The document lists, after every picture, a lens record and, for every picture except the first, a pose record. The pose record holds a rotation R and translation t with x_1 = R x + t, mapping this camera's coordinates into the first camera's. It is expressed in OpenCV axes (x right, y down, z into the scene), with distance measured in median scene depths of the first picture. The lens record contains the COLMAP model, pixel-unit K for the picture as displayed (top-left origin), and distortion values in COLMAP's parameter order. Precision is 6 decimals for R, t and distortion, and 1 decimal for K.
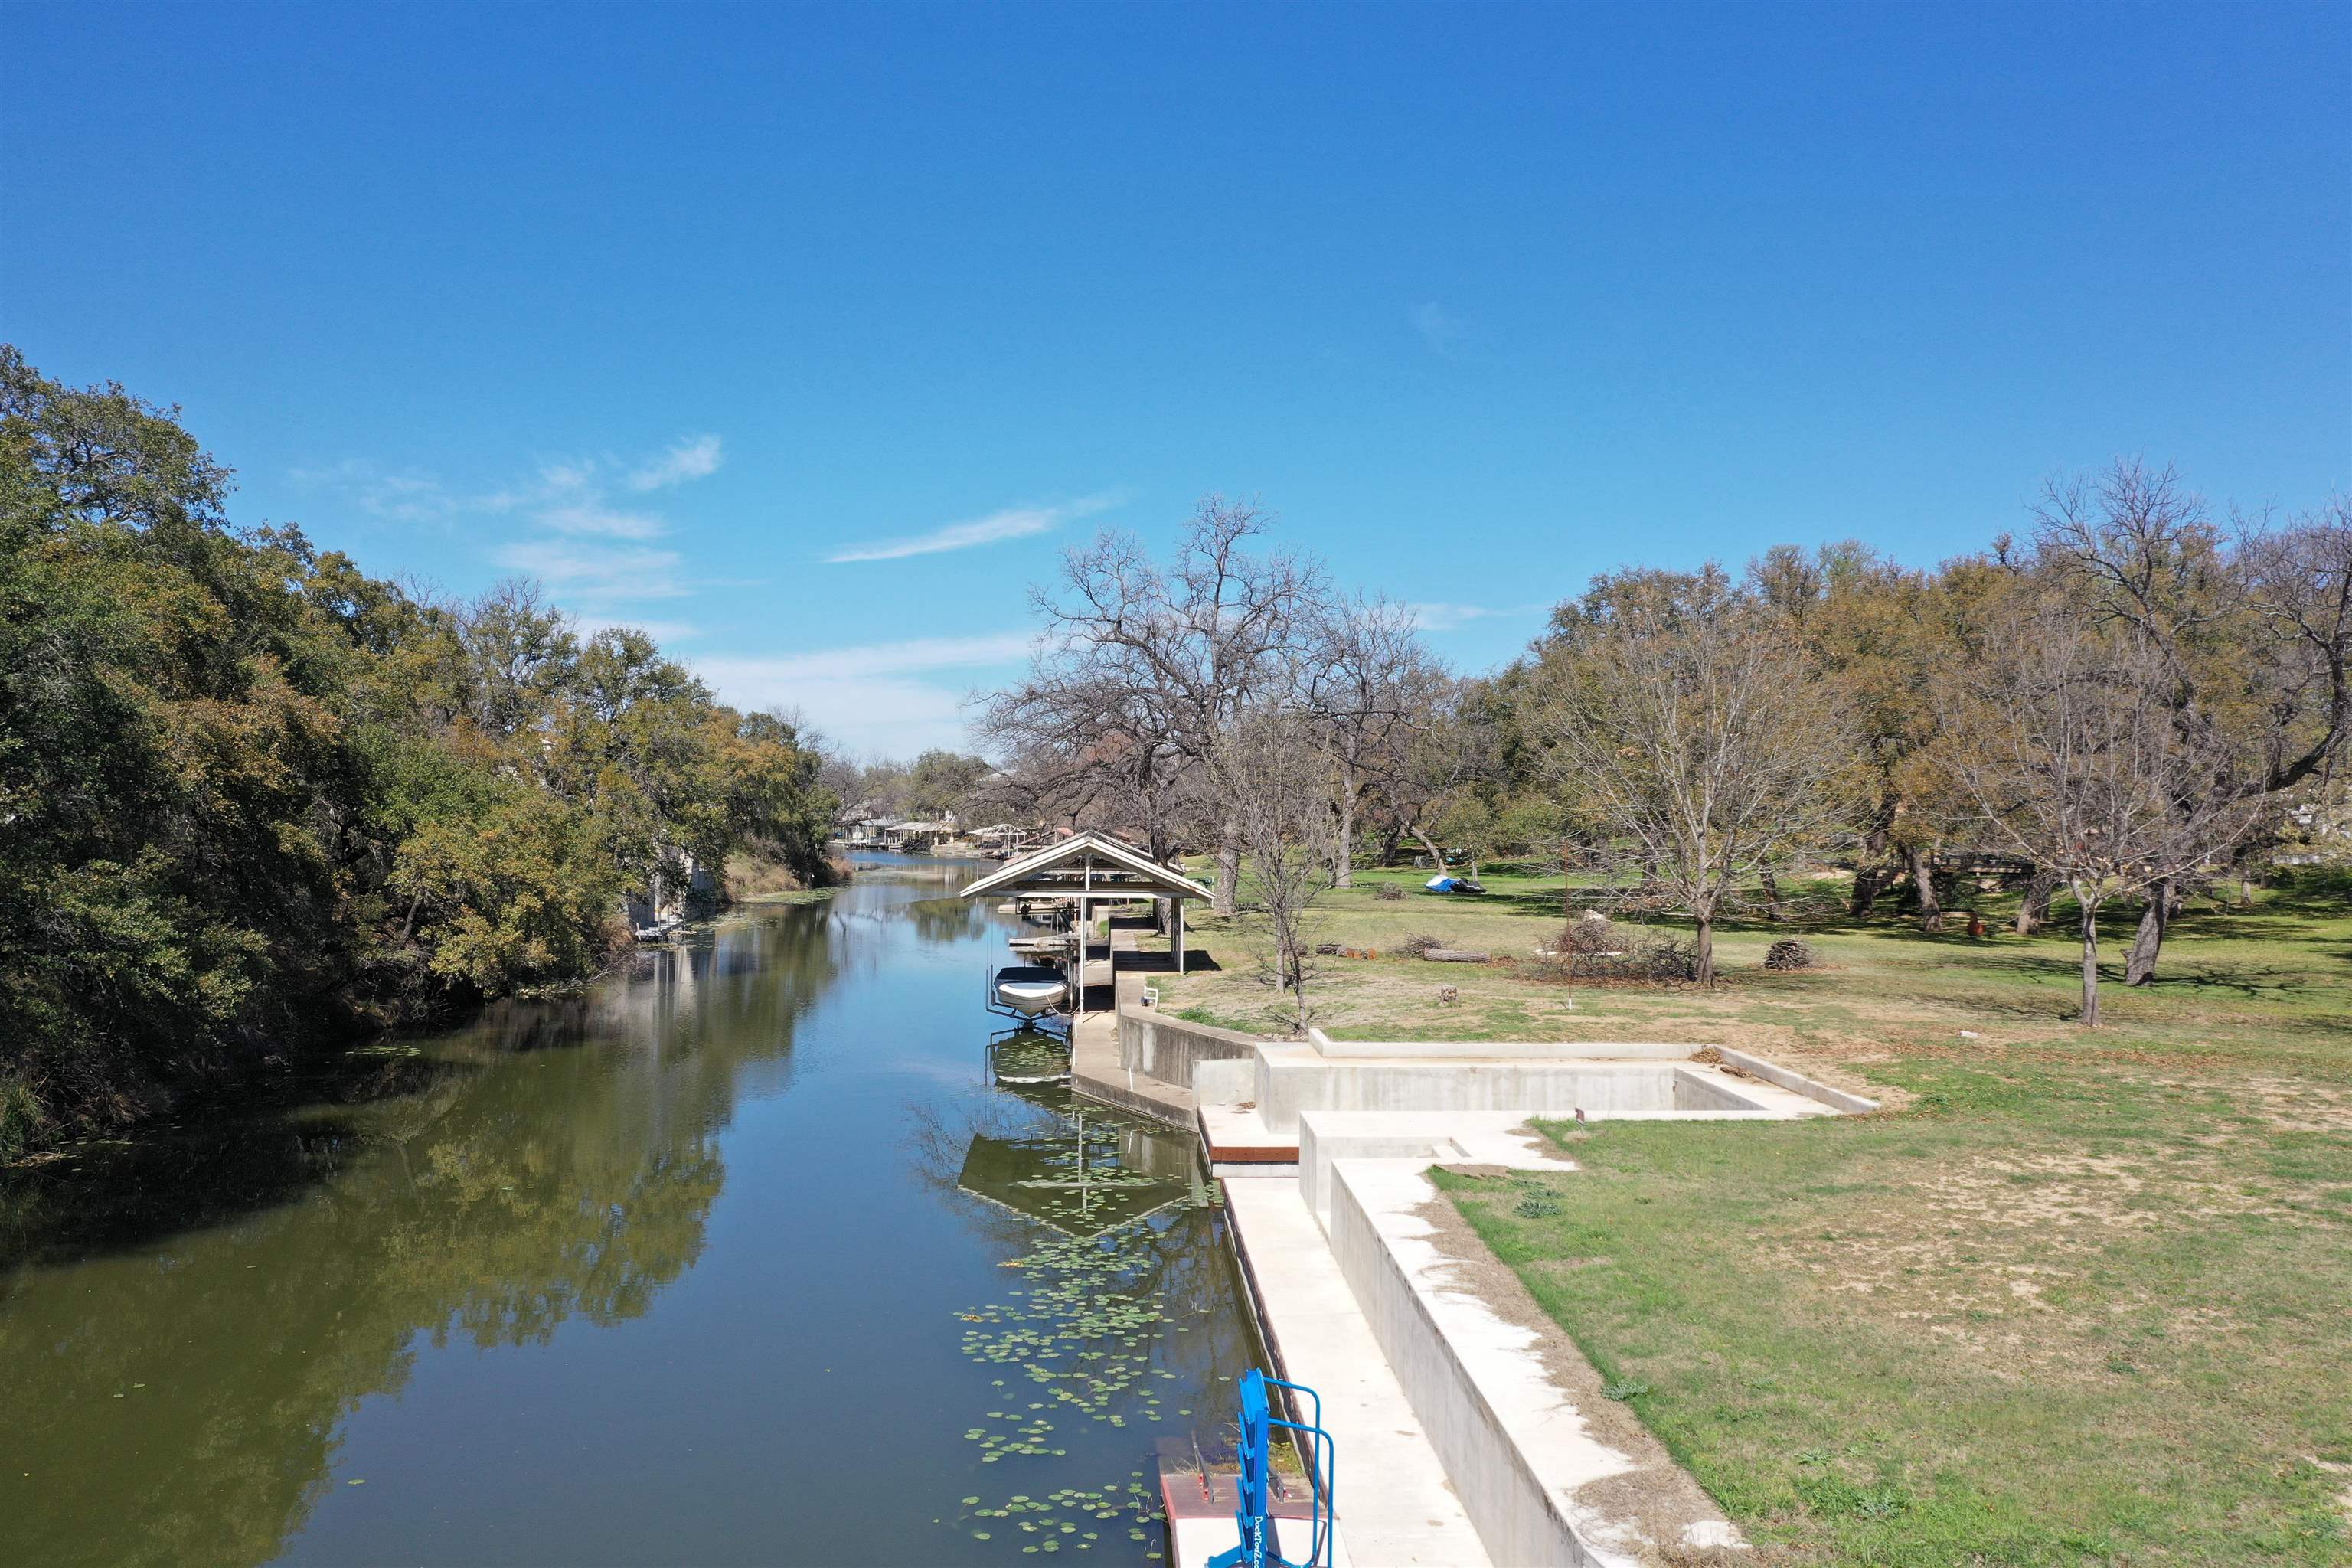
lens RADIAL K [[1851.4, 0, 1157.7], [0, 1851.4, 808.2], [0, 0, 1]] dist [-0.001867, 0.008791]
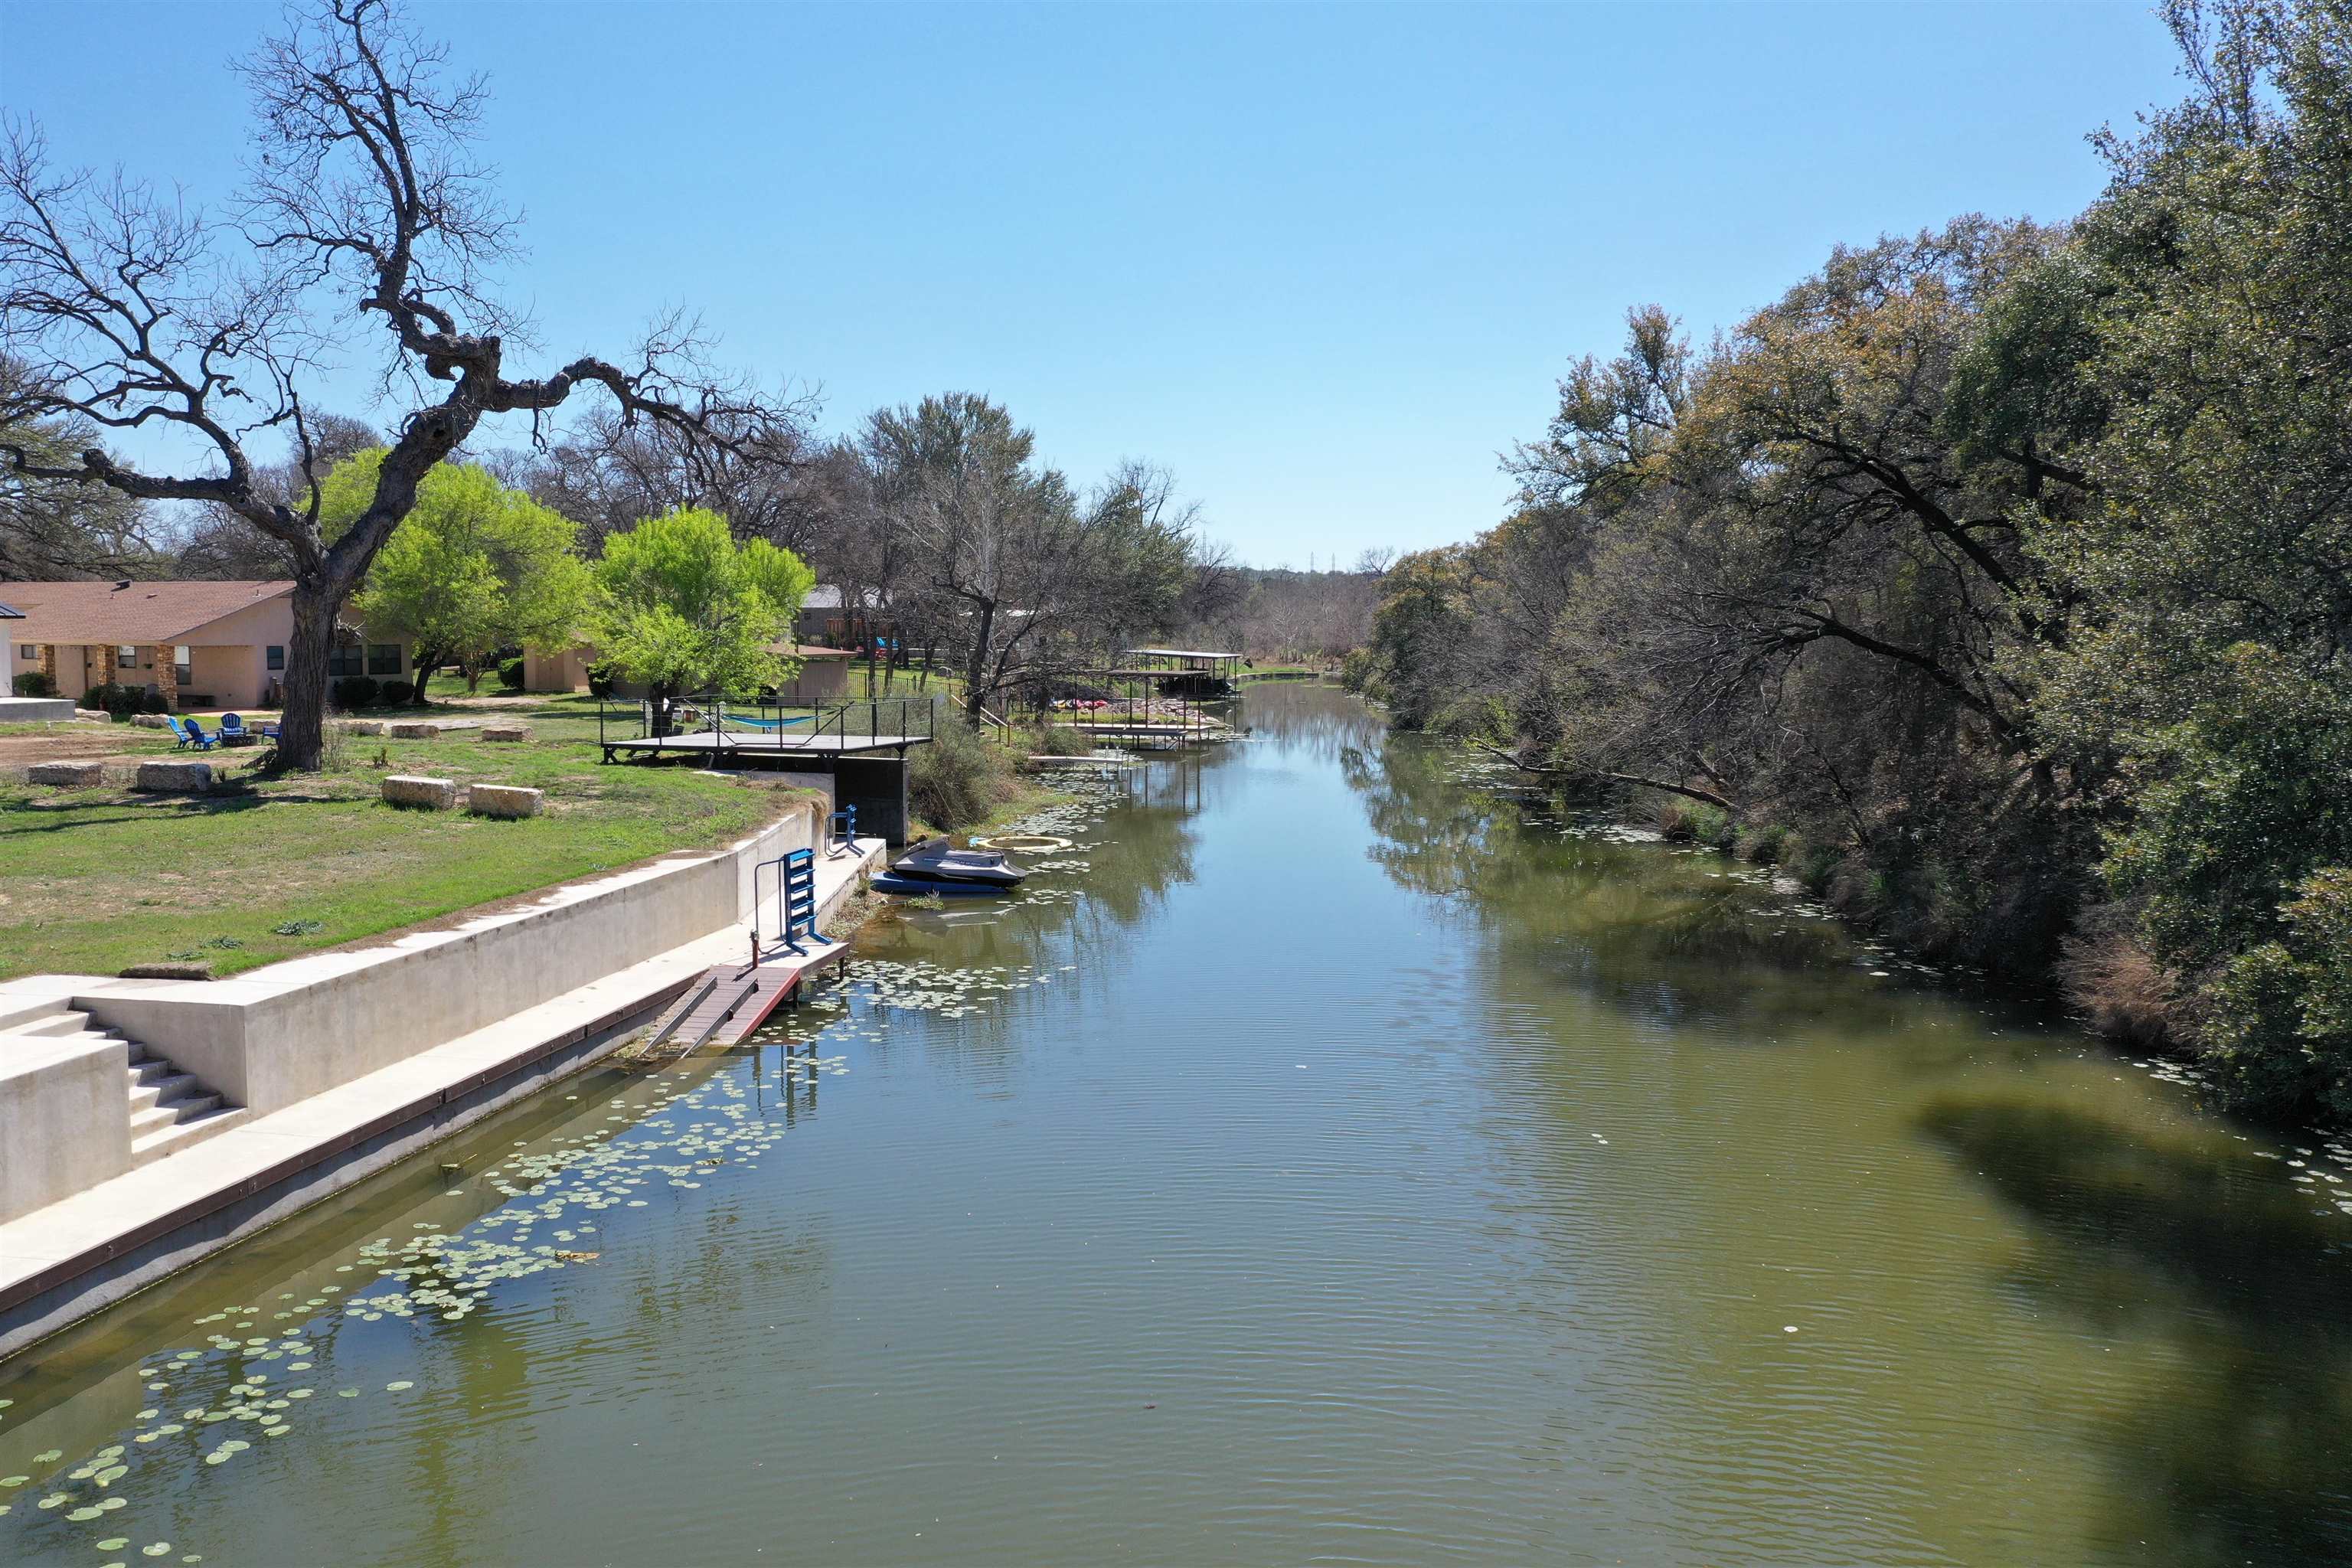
lens RADIAL K [[1851.4, 0, 1162.1], [0, 1851.4, 786.8], [0, 0, 1]] dist [-0.001867, 0.008791]
pose [[-0.981960, -0.028662, 0.186902, -0.282609], [-0.012301, 0.996034, 0.088119, 0.019339], [-0.188686, 0.084230, -0.978418, 1.133378]]
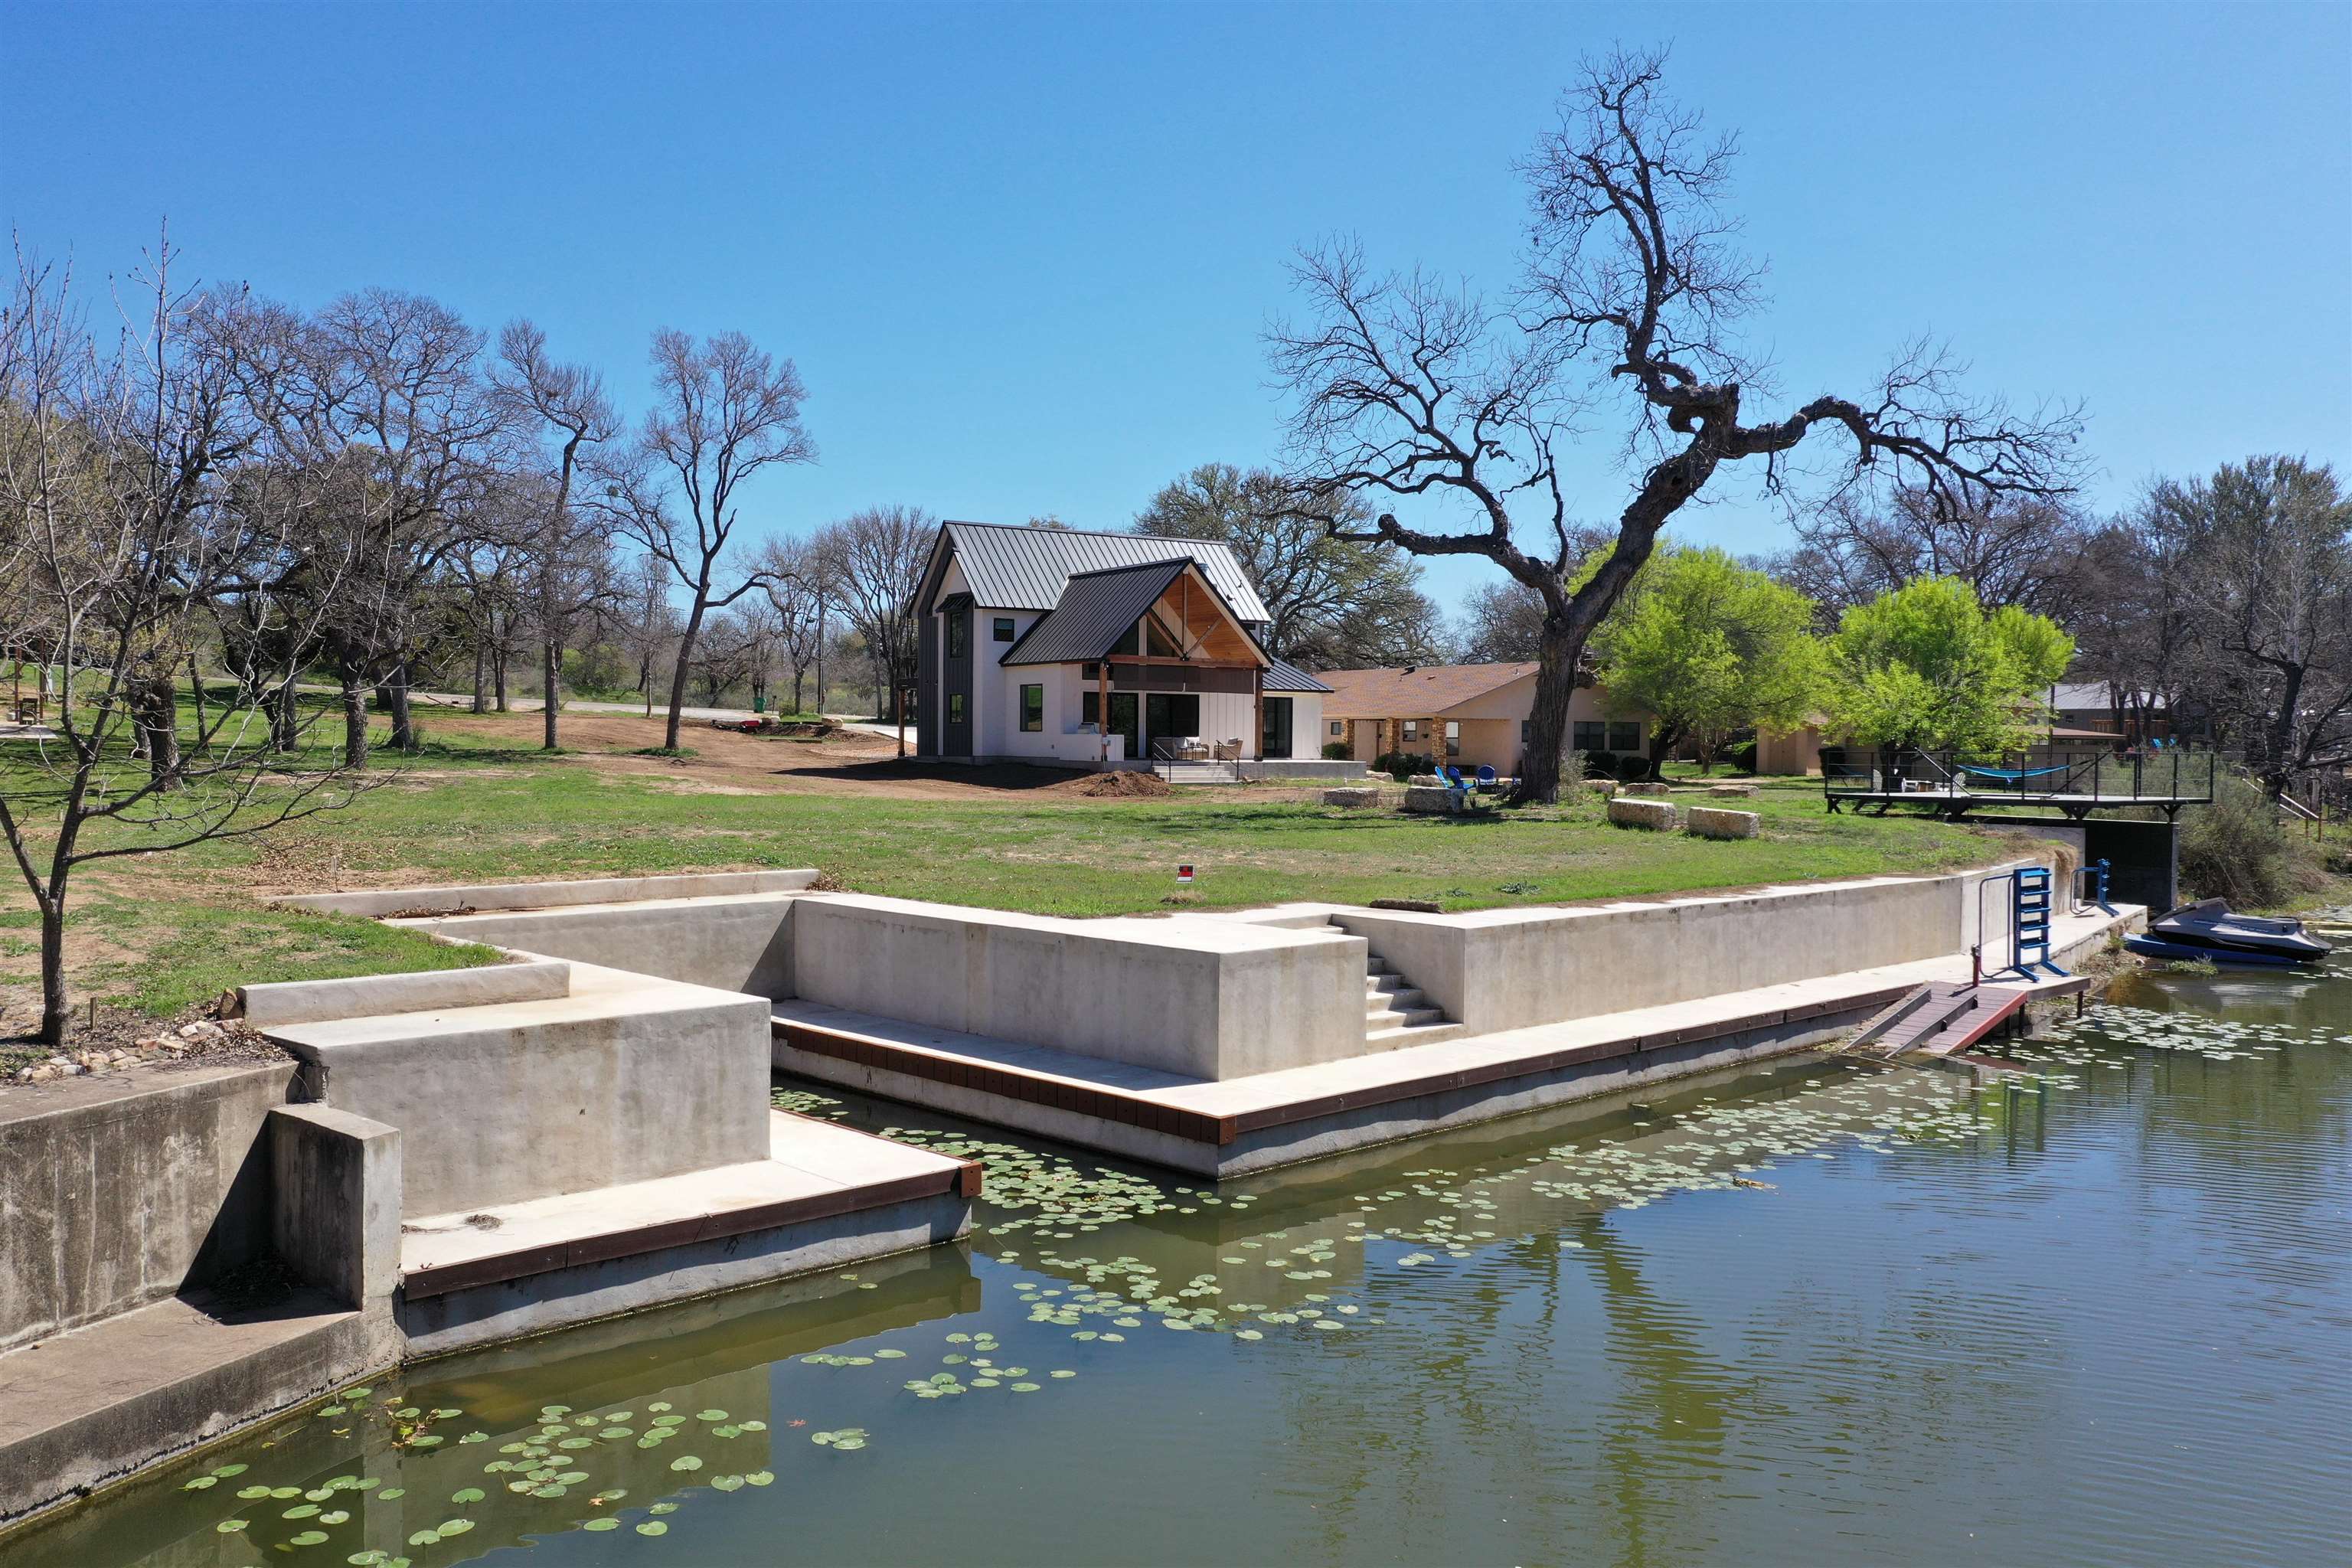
lens RADIAL K [[1851.4, 0, 1164.6], [0, 1851.4, 787.1], [0, 0, 1]] dist [-0.001867, 0.008791]
pose [[-0.671271, -0.031143, 0.740557, -0.289417], [-0.014679, 0.999480, 0.028726, 0.071247], [-0.741066, 0.008412, -0.671379, 1.125328]]
